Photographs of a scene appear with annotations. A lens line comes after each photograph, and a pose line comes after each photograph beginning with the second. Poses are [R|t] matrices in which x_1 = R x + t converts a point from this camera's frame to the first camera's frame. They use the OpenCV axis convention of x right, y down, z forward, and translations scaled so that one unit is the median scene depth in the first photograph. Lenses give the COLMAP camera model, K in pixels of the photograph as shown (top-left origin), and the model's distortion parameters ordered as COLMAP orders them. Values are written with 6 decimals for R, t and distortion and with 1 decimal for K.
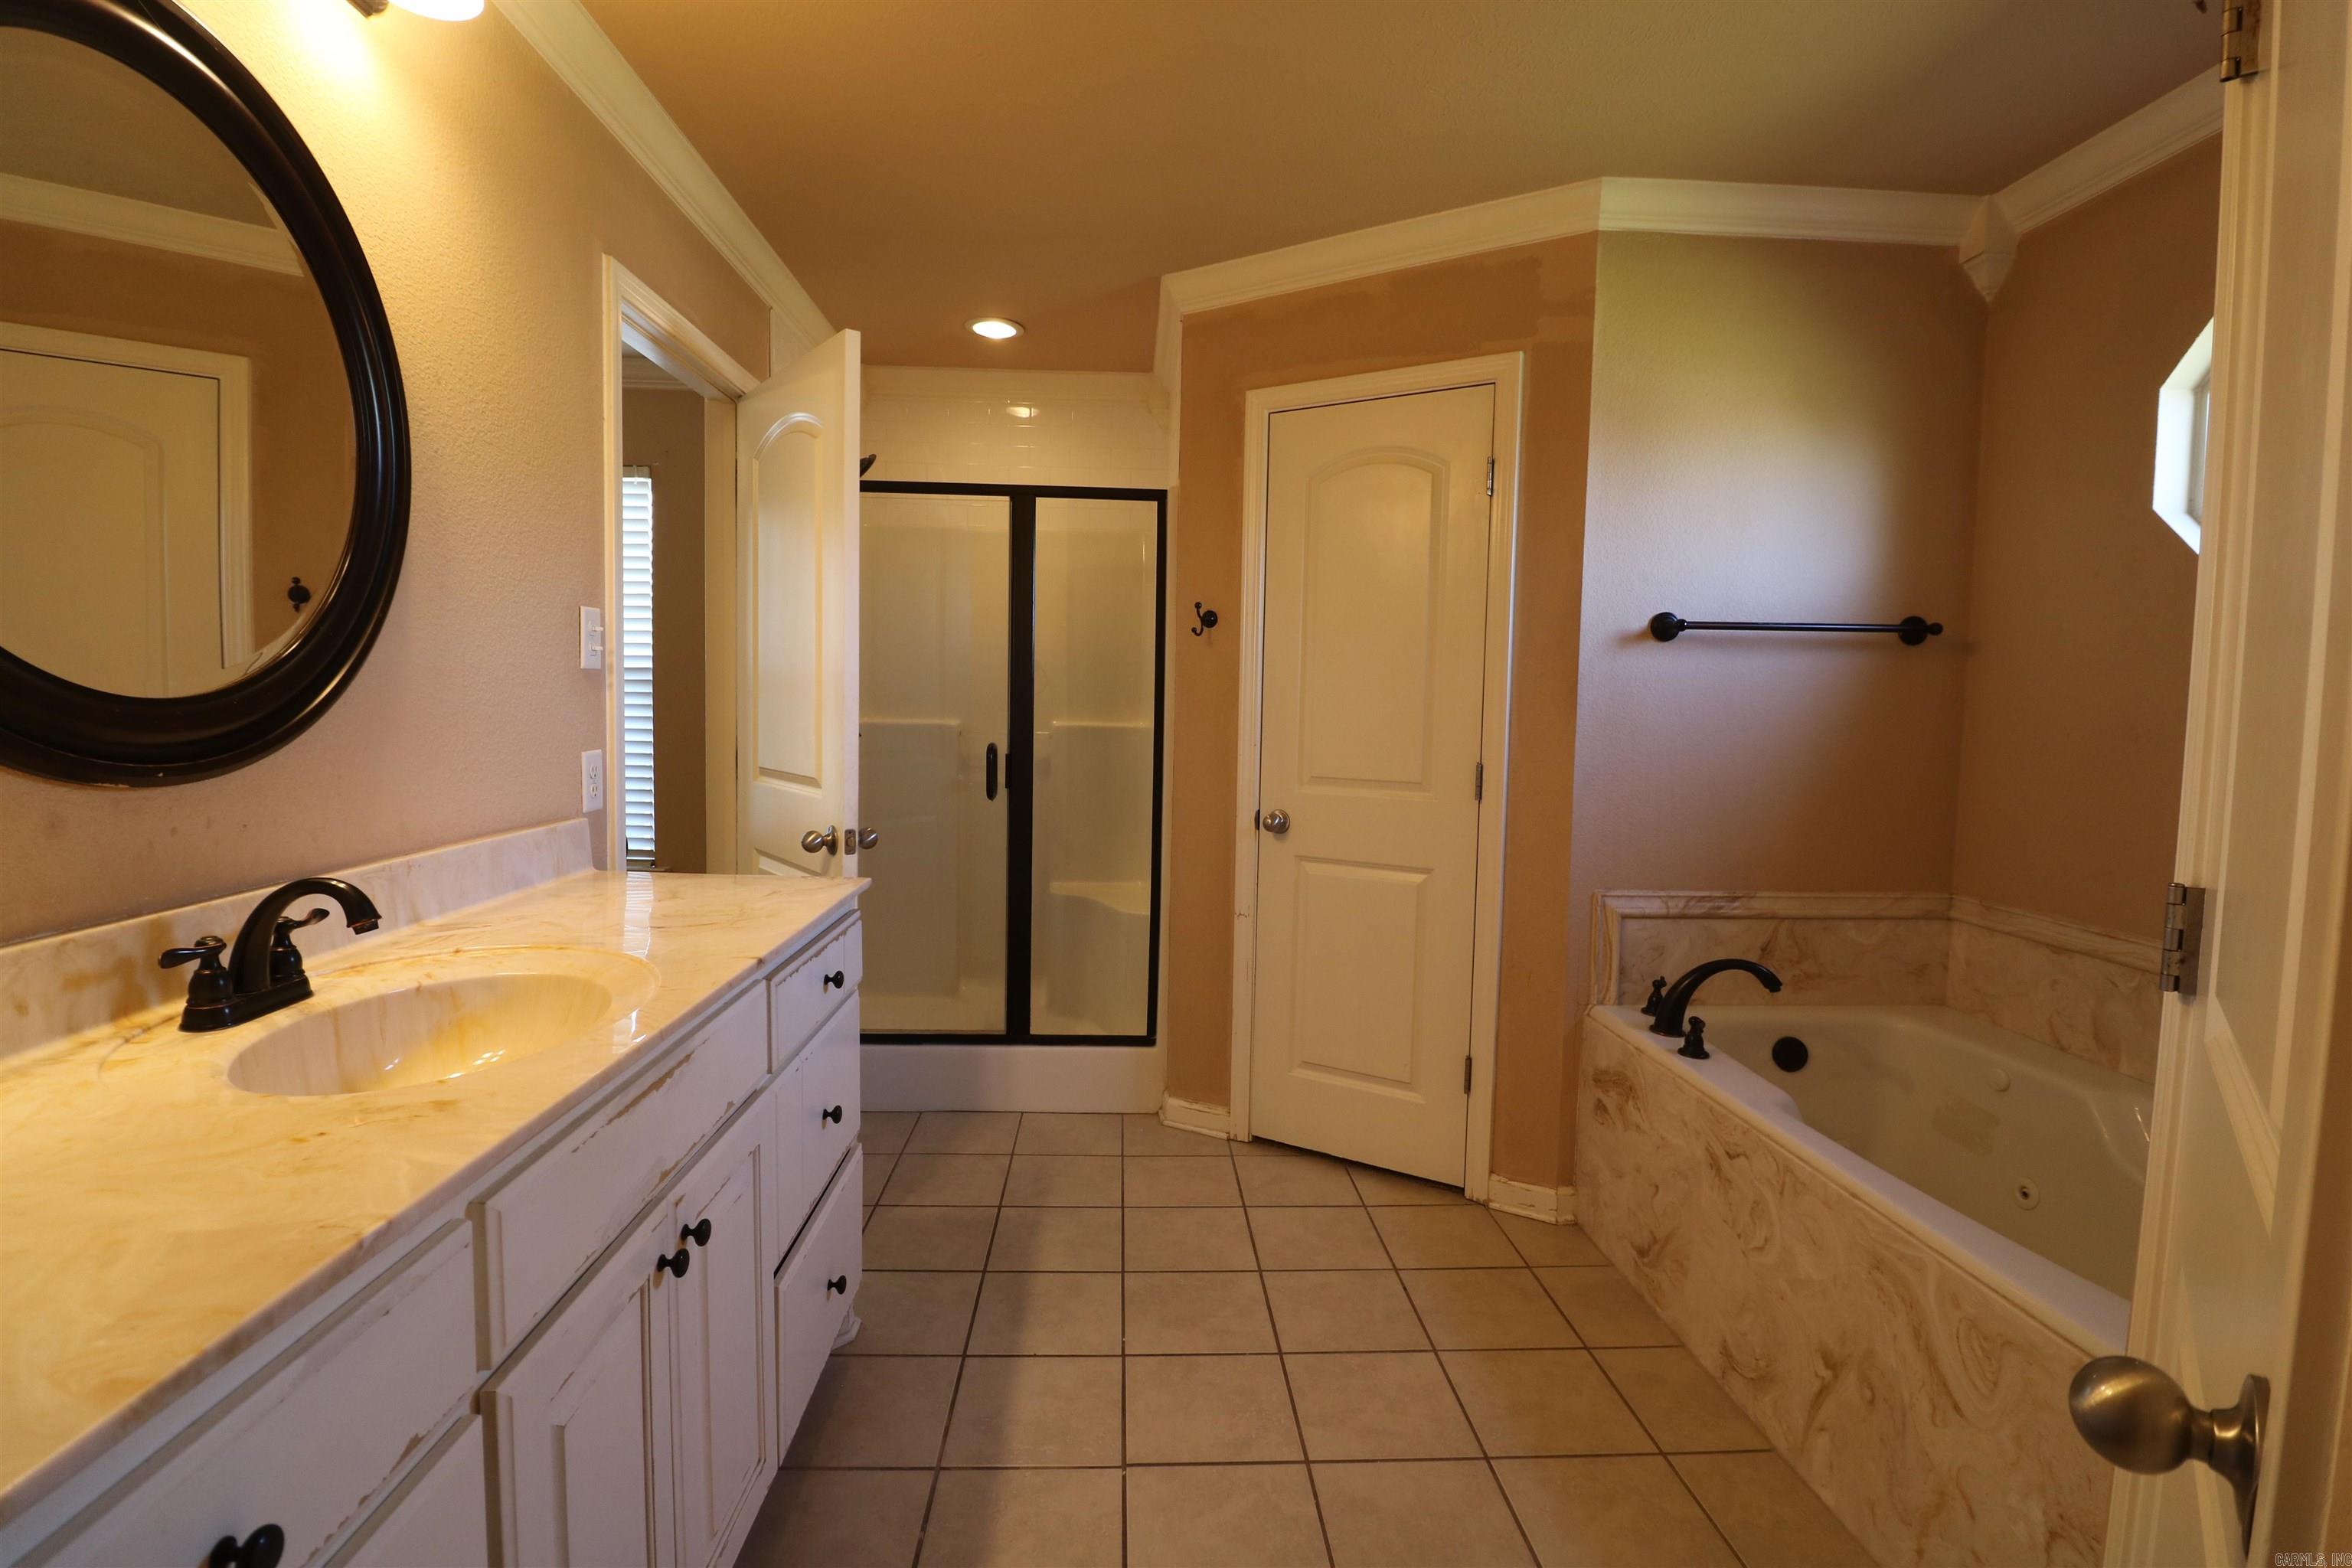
lens RADIAL K [[1105.2, 0, 1171.0], [0, 1105.2, 764.9], [0, 0, 1]] dist [0.001556, -0.014914]
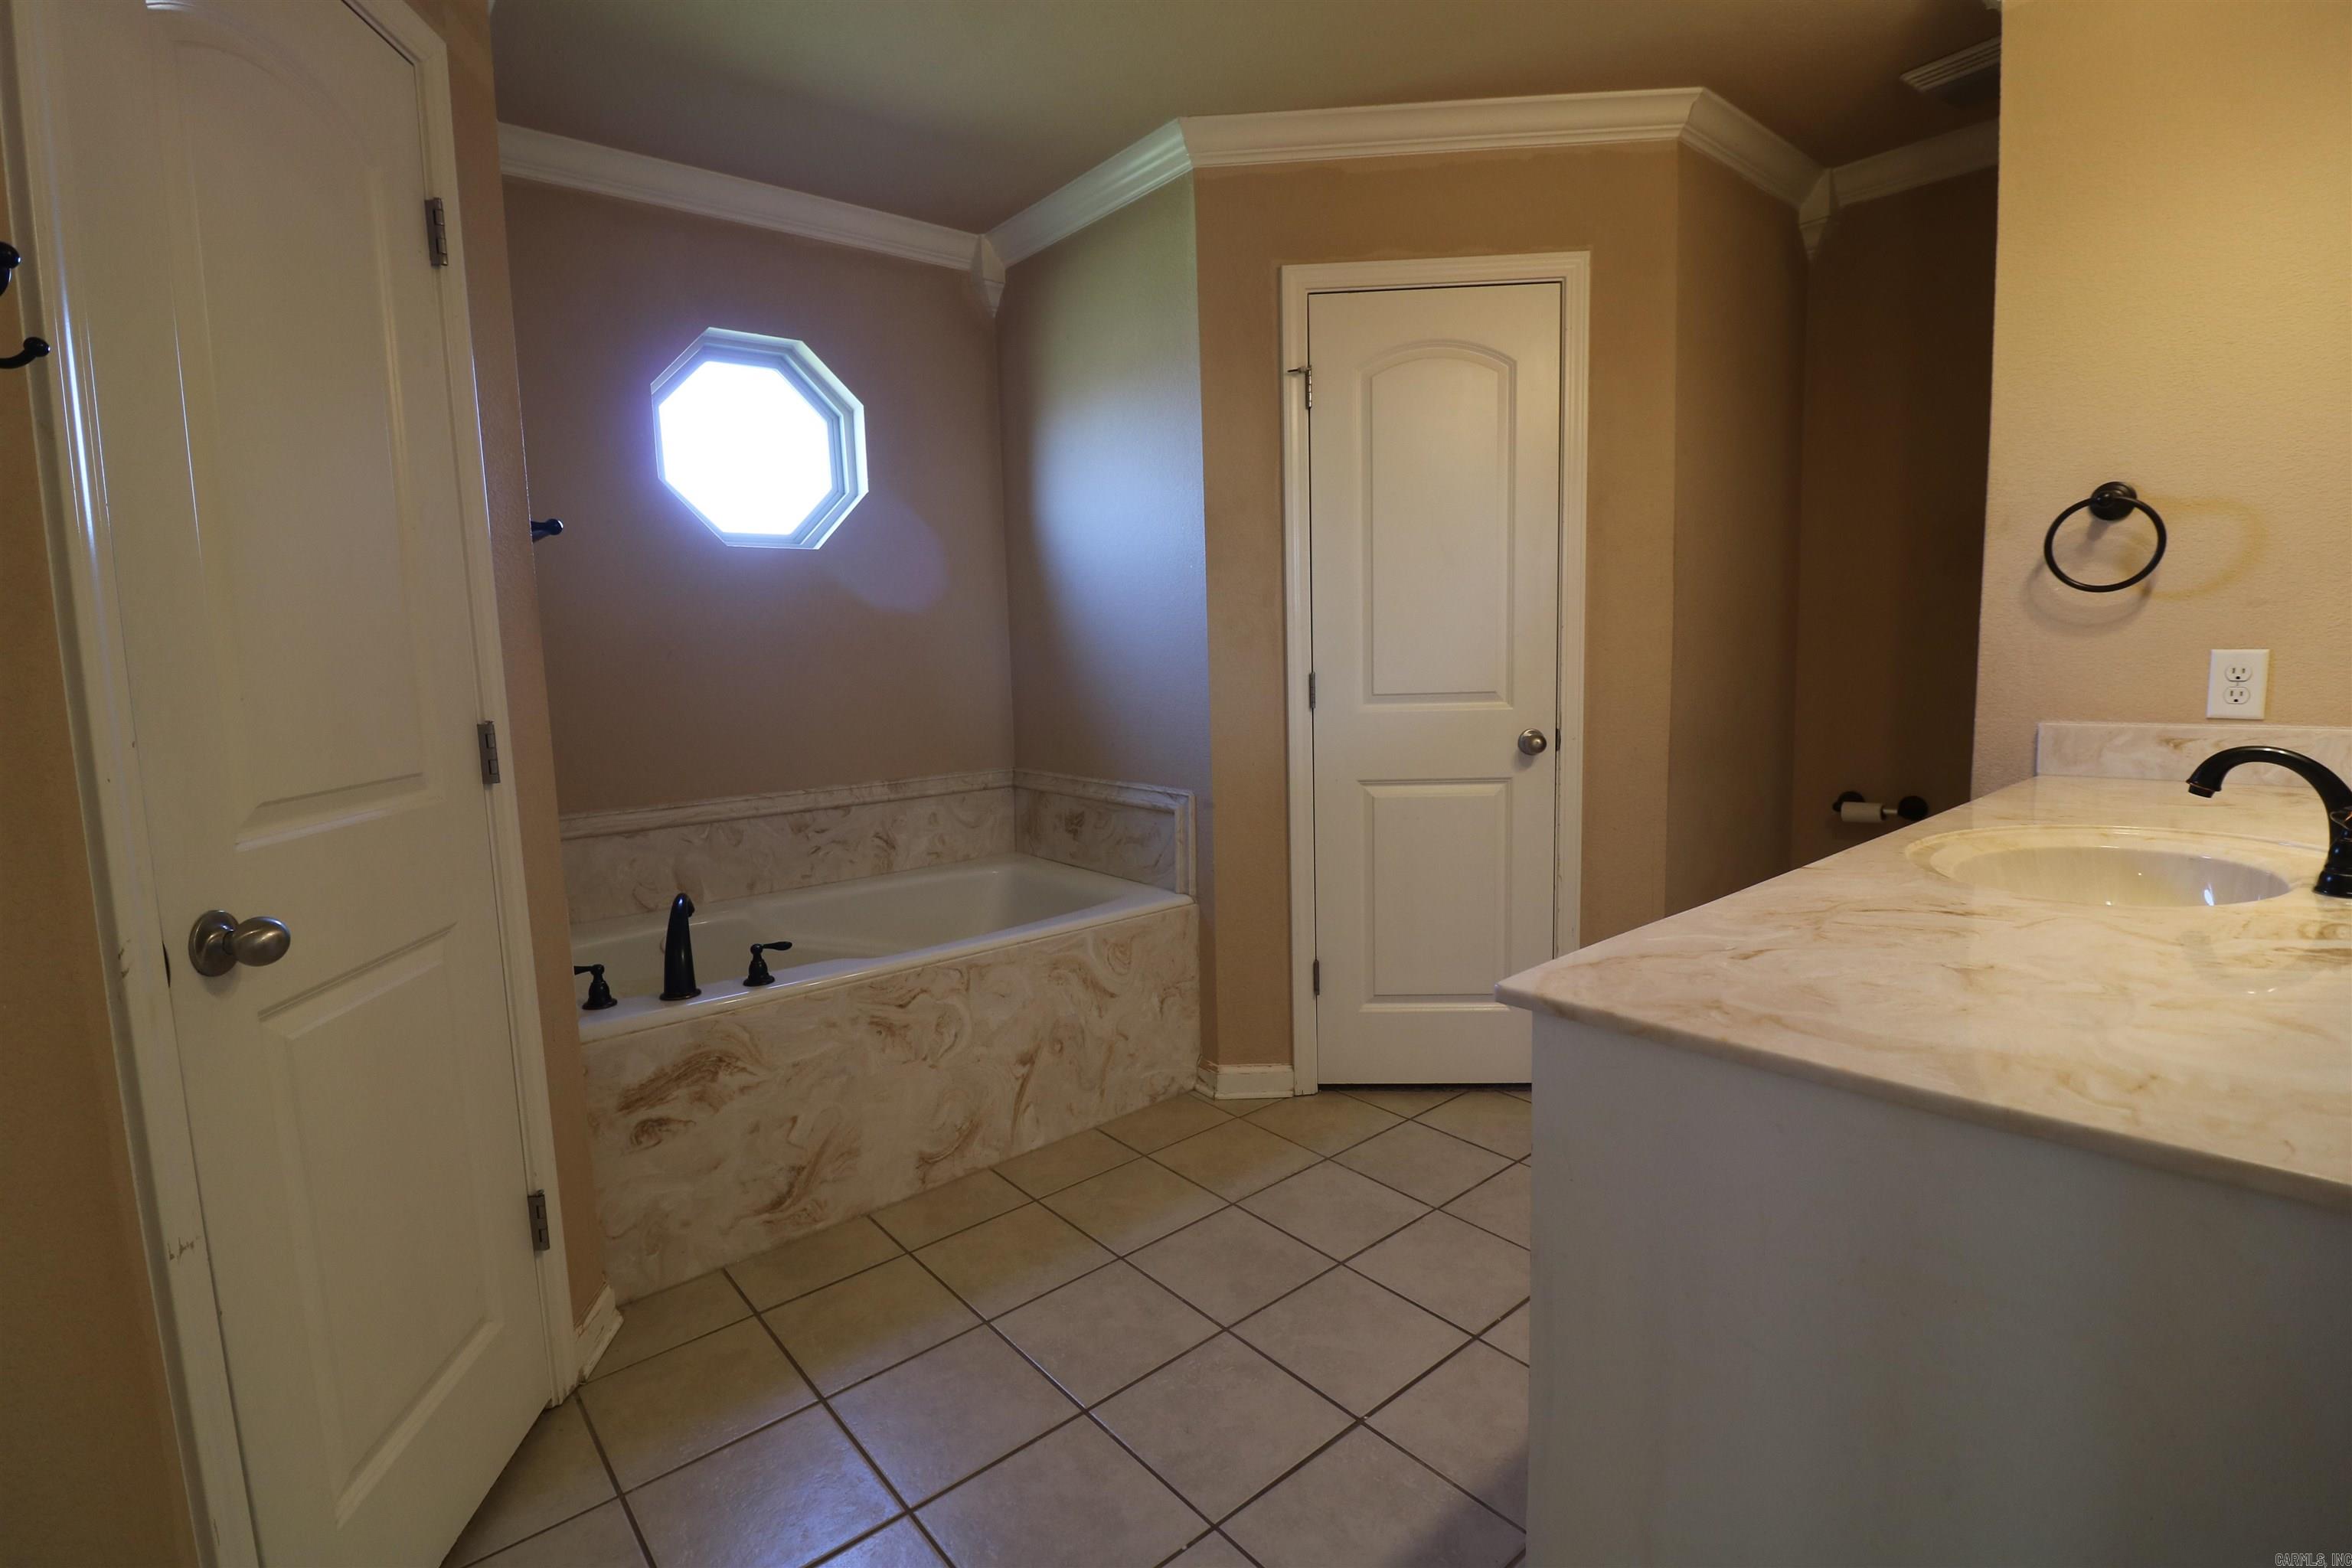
lens RADIAL K [[1105.2, 0, 1171.0], [0, 1105.2, 764.9], [0, 0, 1]] dist [0.001556, -0.014914]
pose [[-0.615839, -0.082947, 0.783494, -0.653924], [0.067105, 0.985307, 0.157058, -0.073738], [-0.785009, 0.149299, -0.601224, 1.656426]]
